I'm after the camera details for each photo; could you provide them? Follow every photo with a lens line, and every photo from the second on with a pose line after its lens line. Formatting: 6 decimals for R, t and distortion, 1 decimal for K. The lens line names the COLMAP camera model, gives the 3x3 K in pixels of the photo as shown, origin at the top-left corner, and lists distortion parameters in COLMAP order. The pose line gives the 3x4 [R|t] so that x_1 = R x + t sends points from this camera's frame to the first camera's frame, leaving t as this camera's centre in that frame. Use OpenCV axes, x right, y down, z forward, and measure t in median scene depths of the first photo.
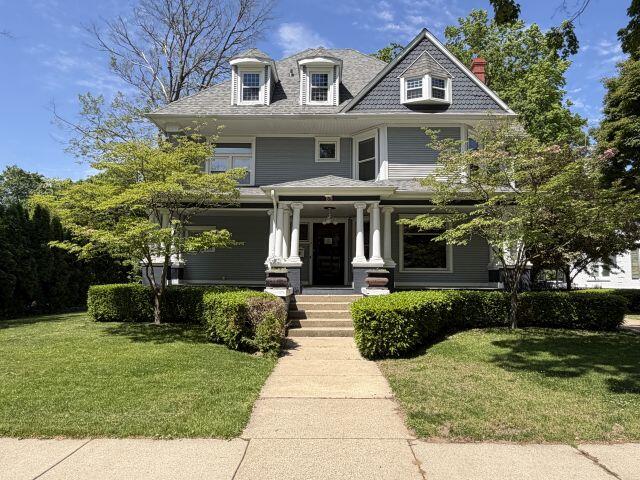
lens RADIAL K [[425.5, 0, 331.2], [0, 425.5, 240.8], [0, 0, 1]] dist [-0.001718, 0.000073]
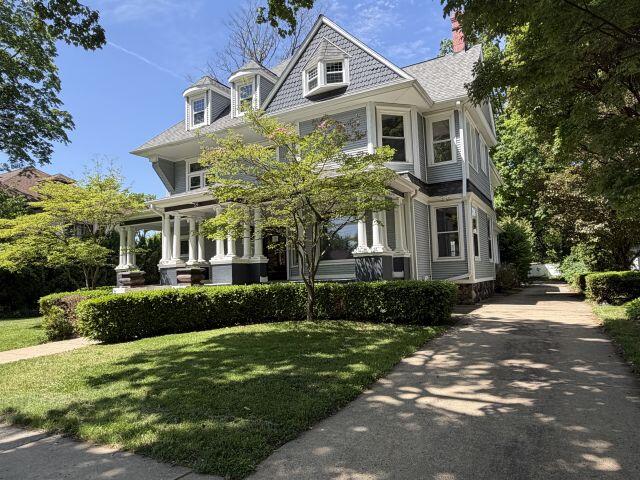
lens RADIAL K [[425.5, 0, 331.2], [0, 425.5, 240.8], [0, 0, 1]] dist [-0.001718, 0.000073]
pose [[0.883218, -0.076507, -0.462679, 0.660715], [0.089033, 0.996015, 0.005260, 0.016489], [0.460433, -0.045840, 0.886510, 0.121697]]
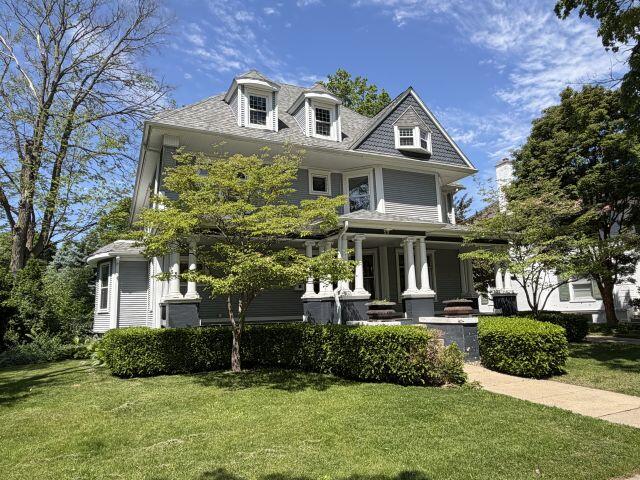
lens RADIAL K [[425.5, 0, 331.2], [0, 425.5, 240.8], [0, 0, 1]] dist [-0.001718, 0.000073]
pose [[0.898326, 0.035786, 0.437869, -0.457346], [0.001085, 0.996493, -0.083667, 0.006461], [-0.439327, 0.075635, 0.895137, 0.107986]]
